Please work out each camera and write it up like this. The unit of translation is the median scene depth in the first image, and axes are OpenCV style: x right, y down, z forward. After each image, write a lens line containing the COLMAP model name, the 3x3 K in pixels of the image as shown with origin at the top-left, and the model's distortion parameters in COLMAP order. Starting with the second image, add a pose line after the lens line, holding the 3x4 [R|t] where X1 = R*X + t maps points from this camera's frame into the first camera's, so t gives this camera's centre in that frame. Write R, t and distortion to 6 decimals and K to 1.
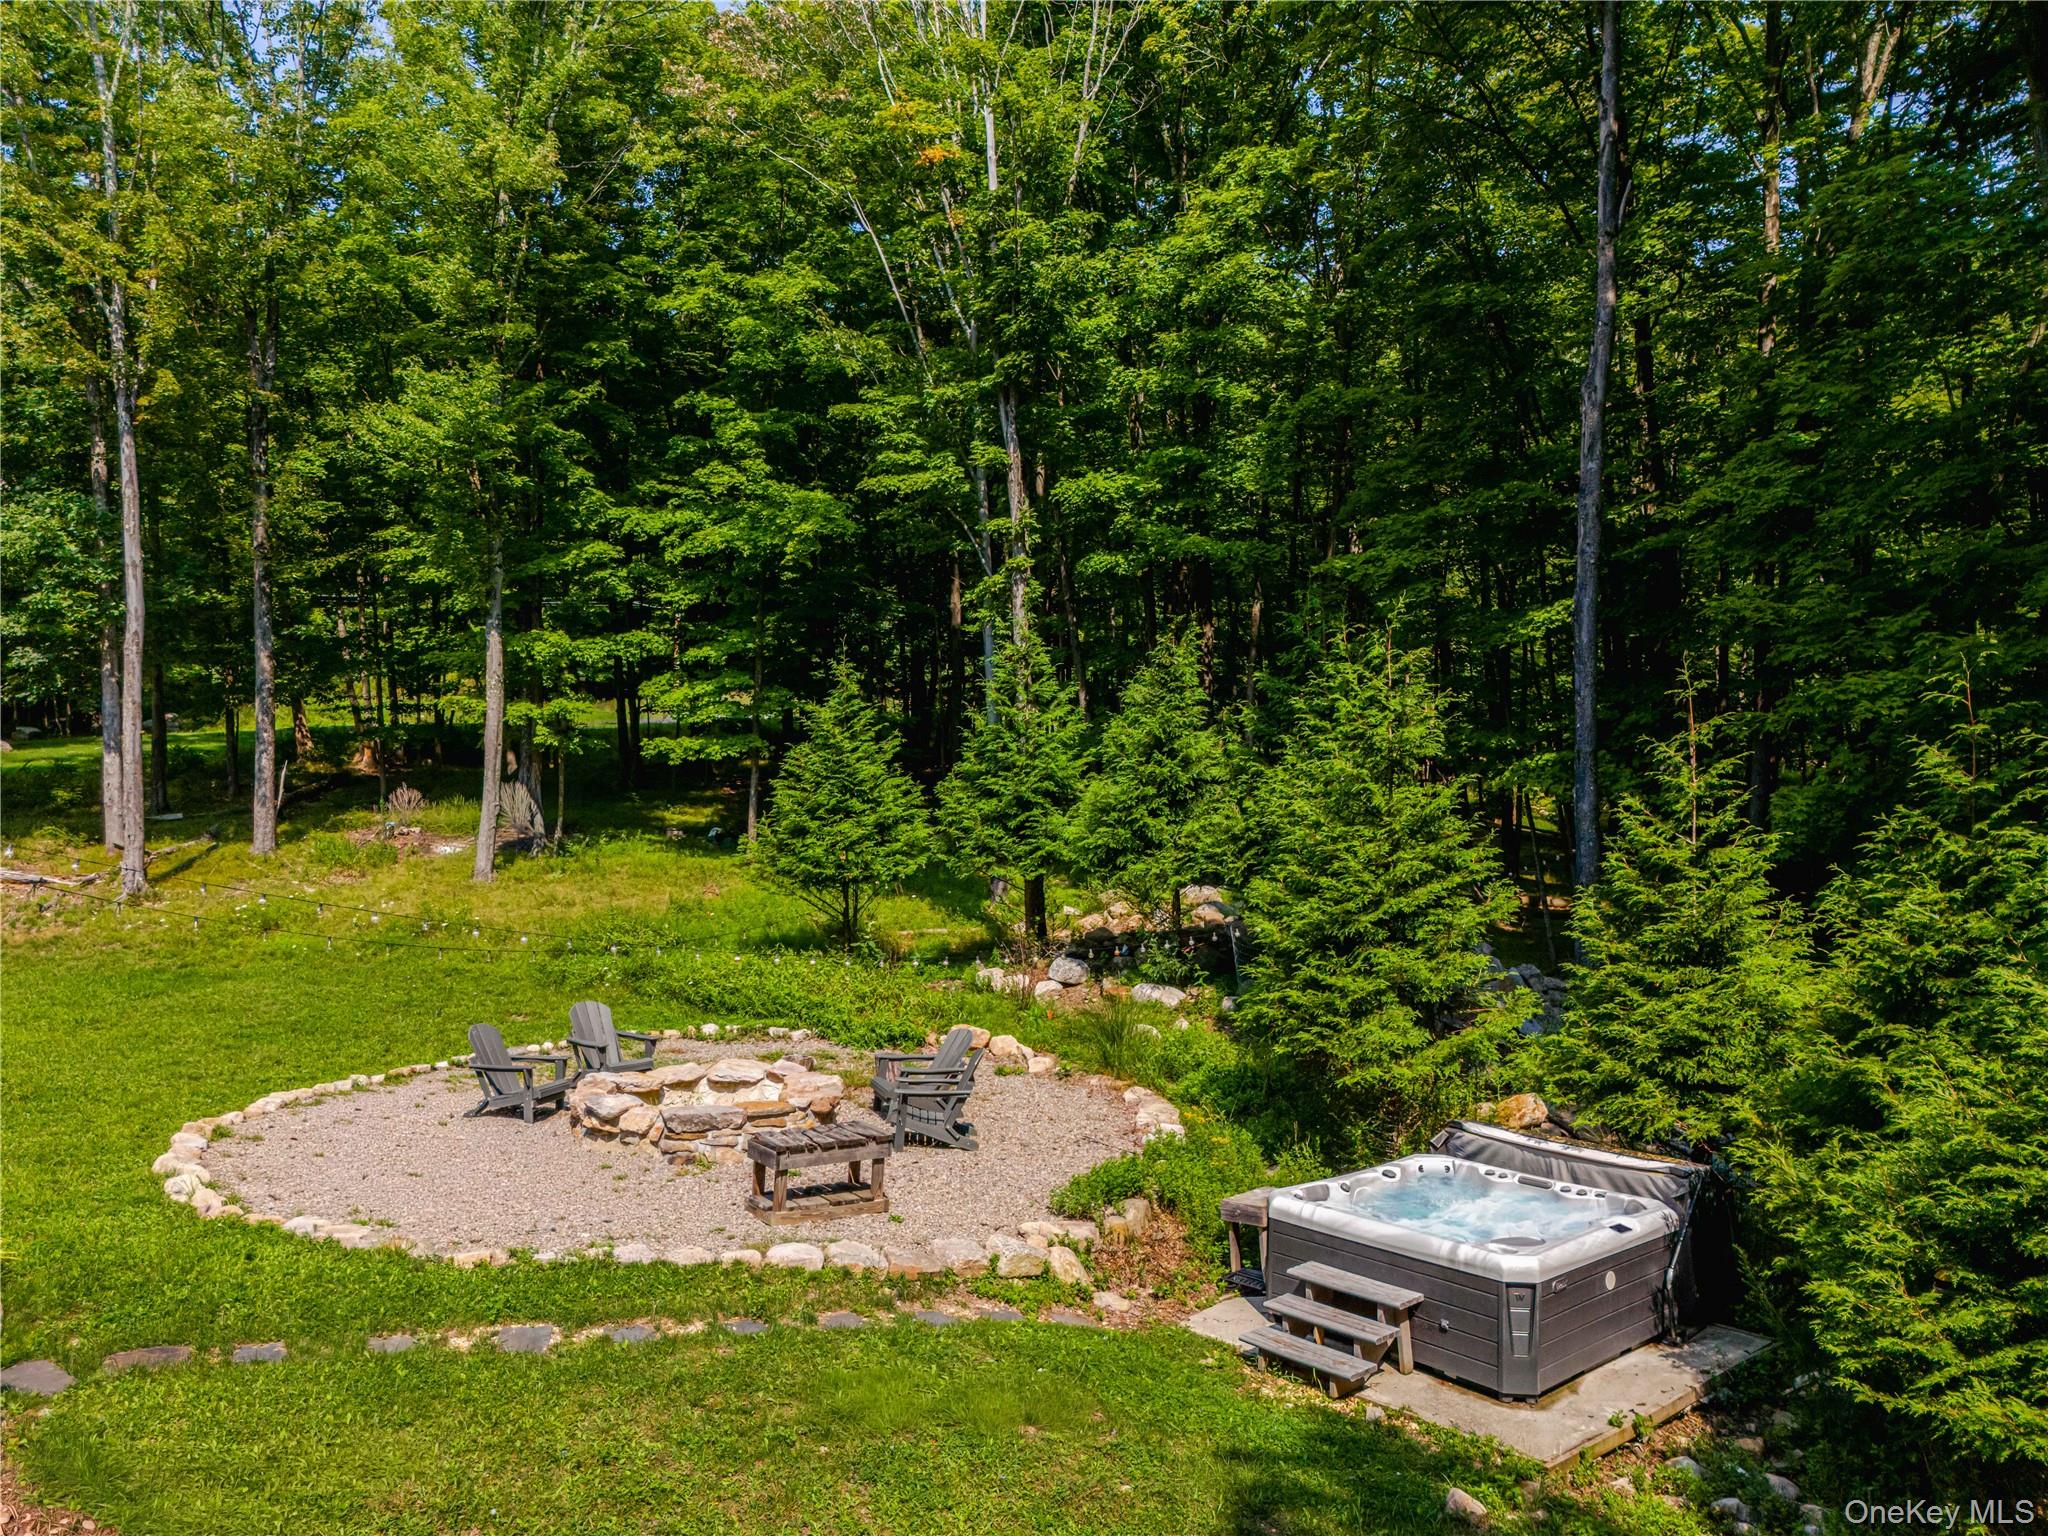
lens RADIAL K [[1556.1, 0, 1024.0], [0, 1556.1, 768.0], [0, 0, 1]] dist [0.043028, -0.001676]
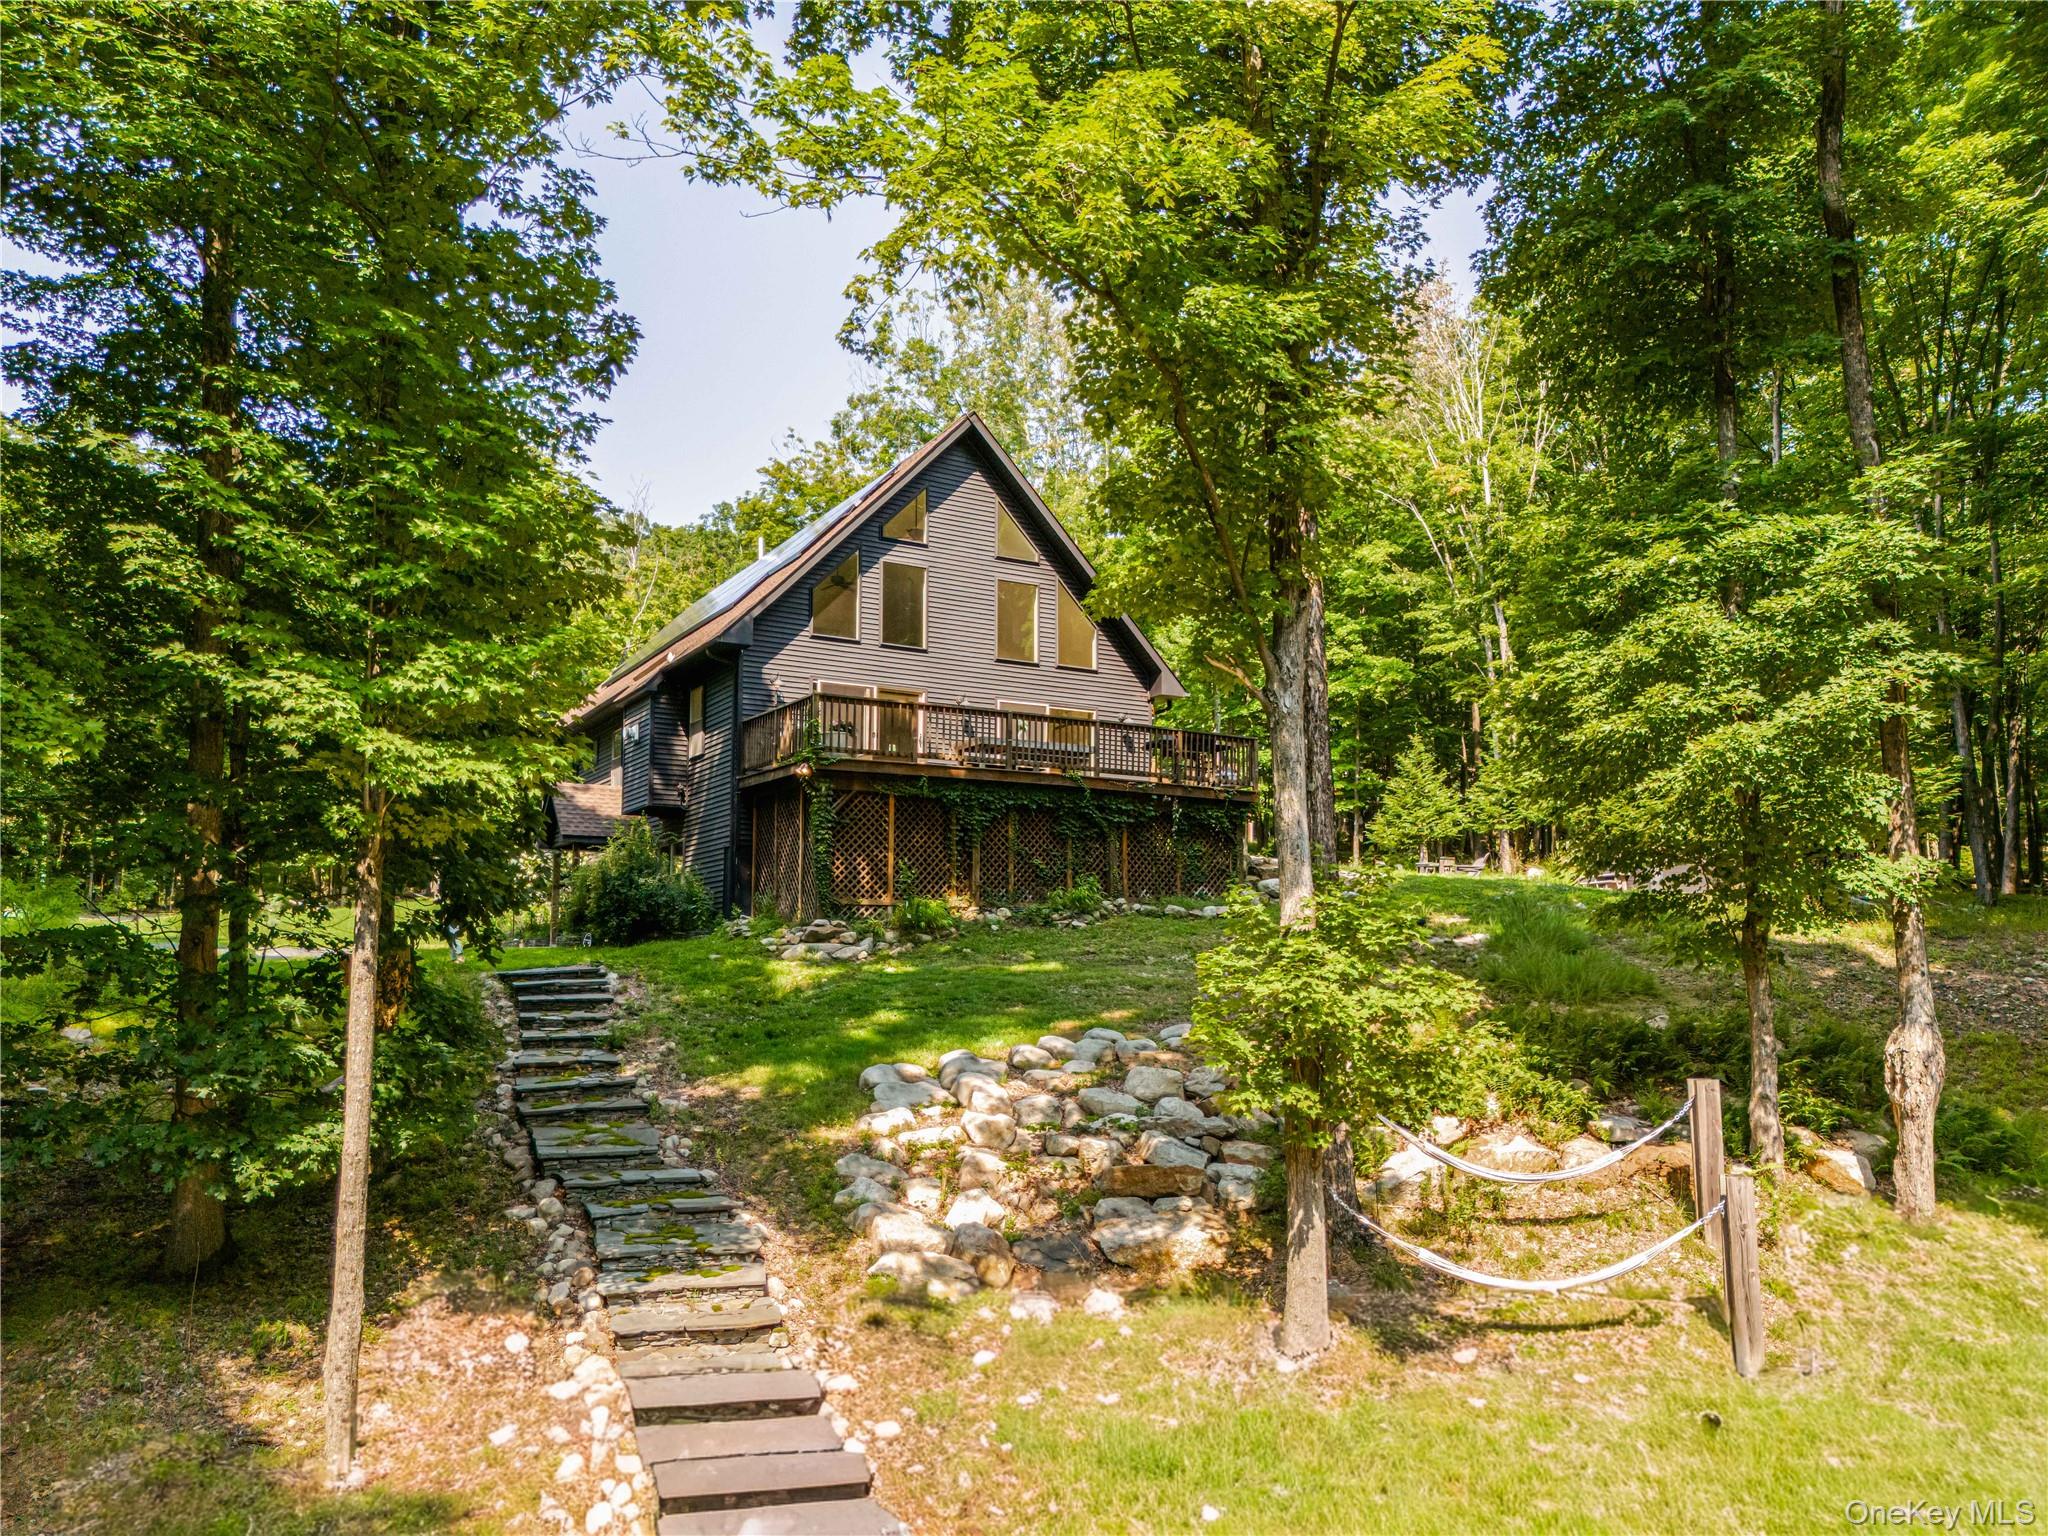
lens RADIAL K [[1346.6, 0, 1020.9], [0, 1346.6, 820.3], [0, 0, 1]] dist [0.030236, -0.000263]
pose [[0.931642, -0.032777, -0.361897, 0.029239], [0.005883, 0.997154, -0.075167, 0.130680], [0.363331, 0.067900, 0.929183, -0.629890]]
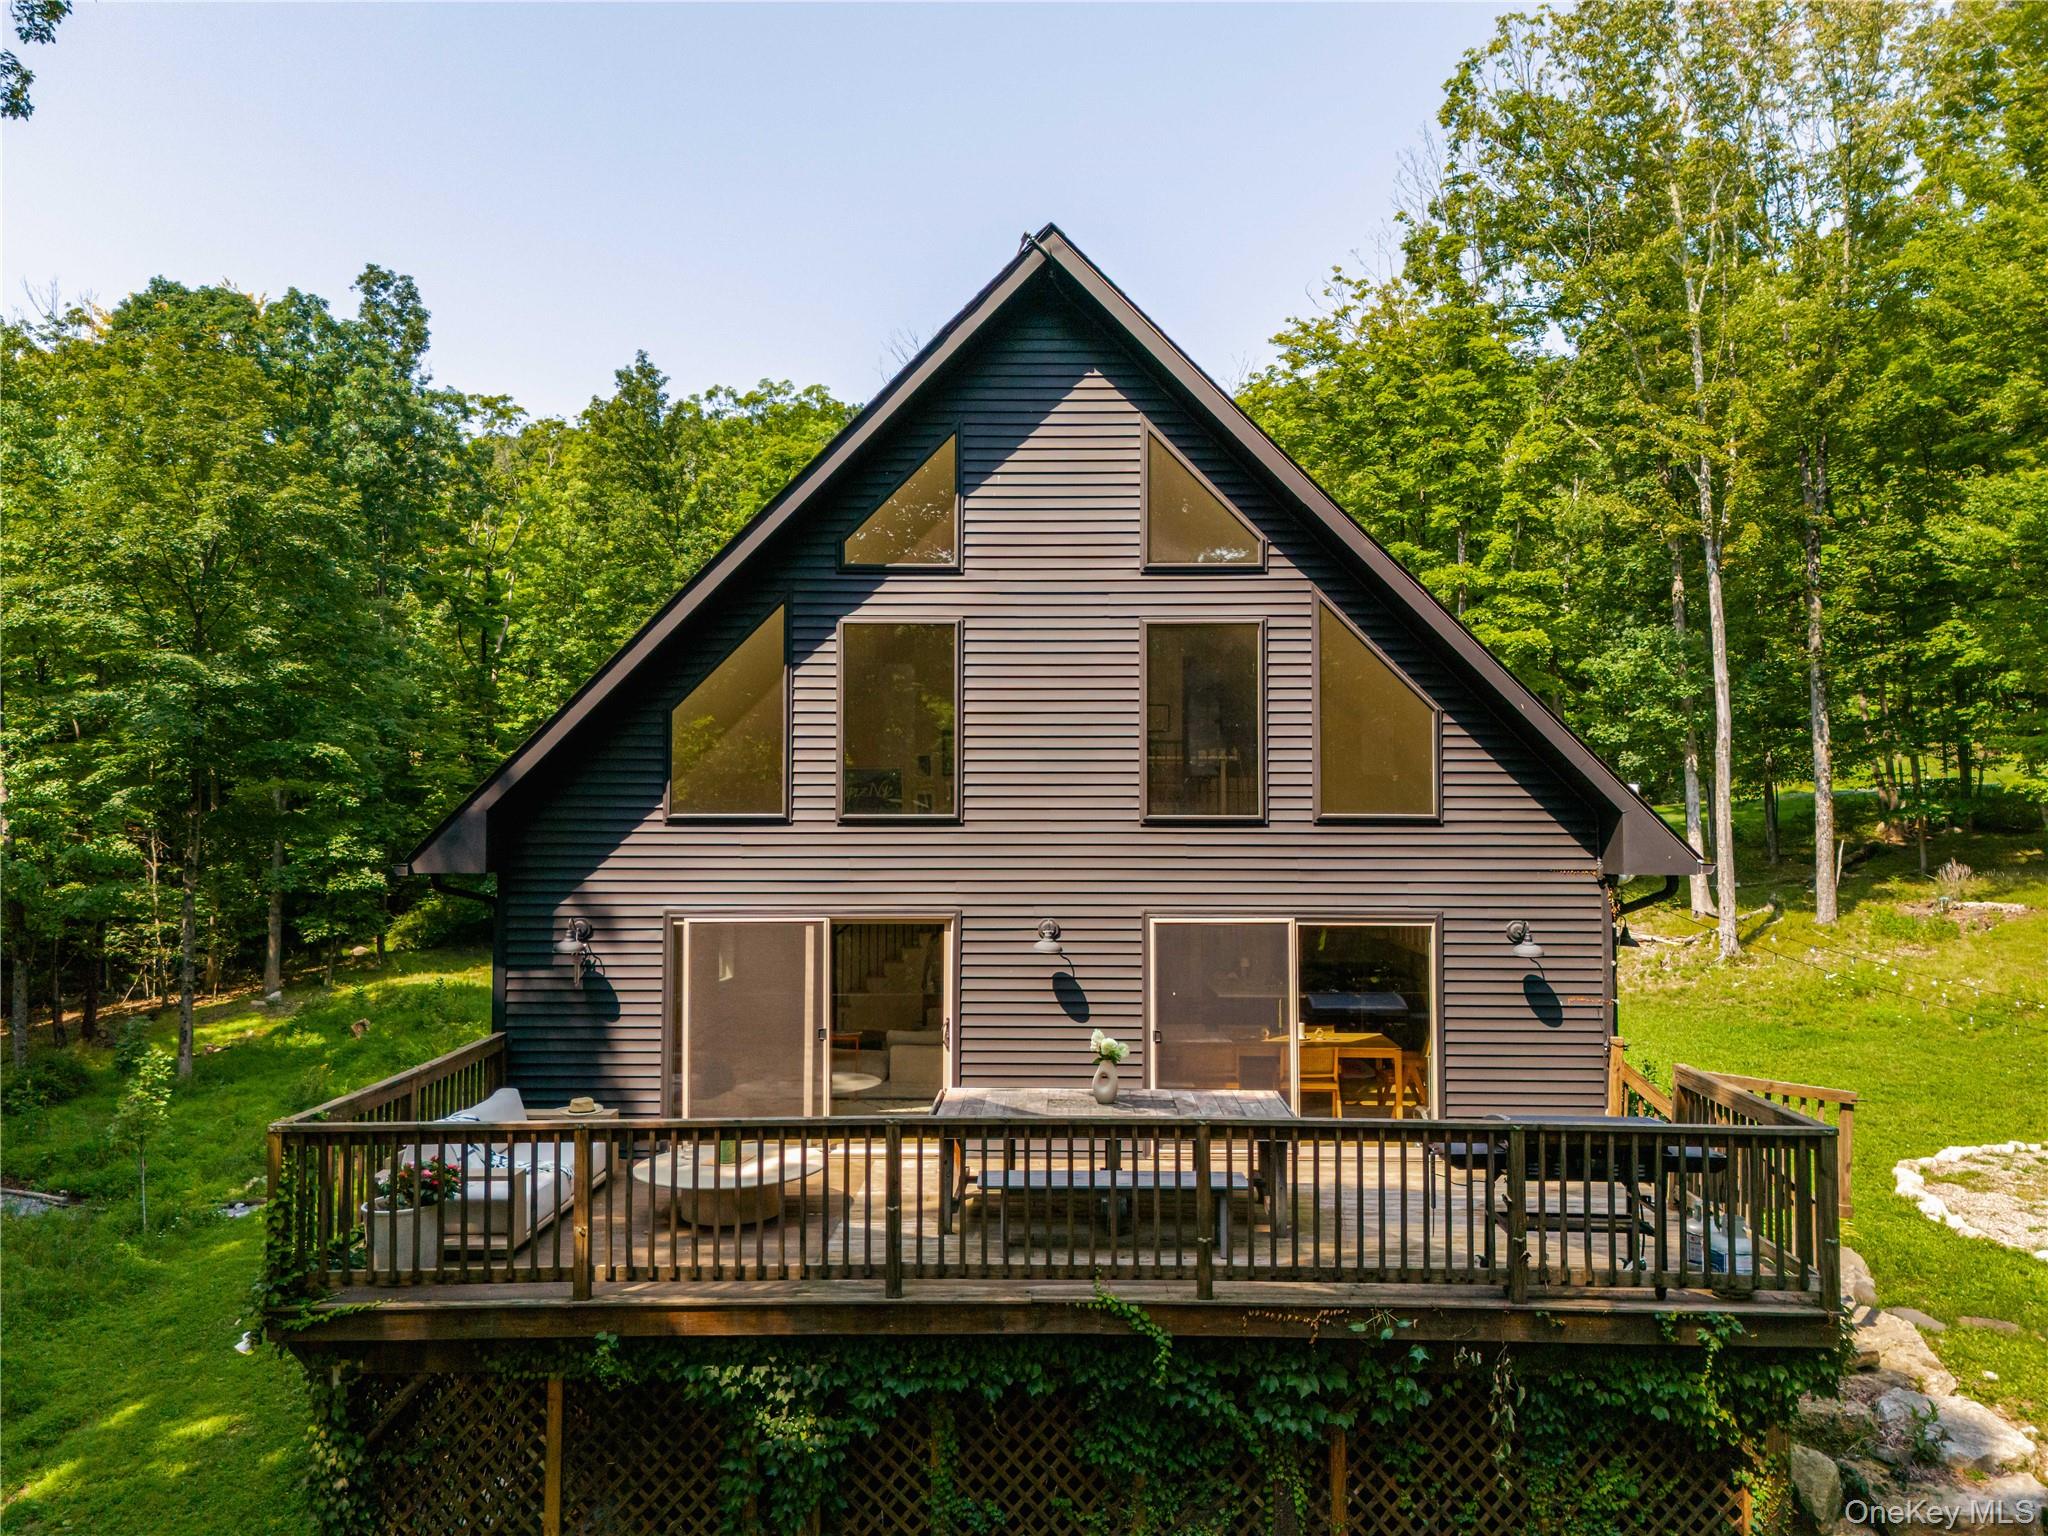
lens RADIAL K [[1480.8, 0, 1052.5], [0, 1480.8, 801.6], [0, 0, 1]] dist [0.037762, -0.052744]
pose [[0.629817, -0.029964, -0.776165, -0.004340], [0.018350, 0.999551, -0.023698, -0.023924], [0.776527, 0.000683, 0.630084, -0.137986]]
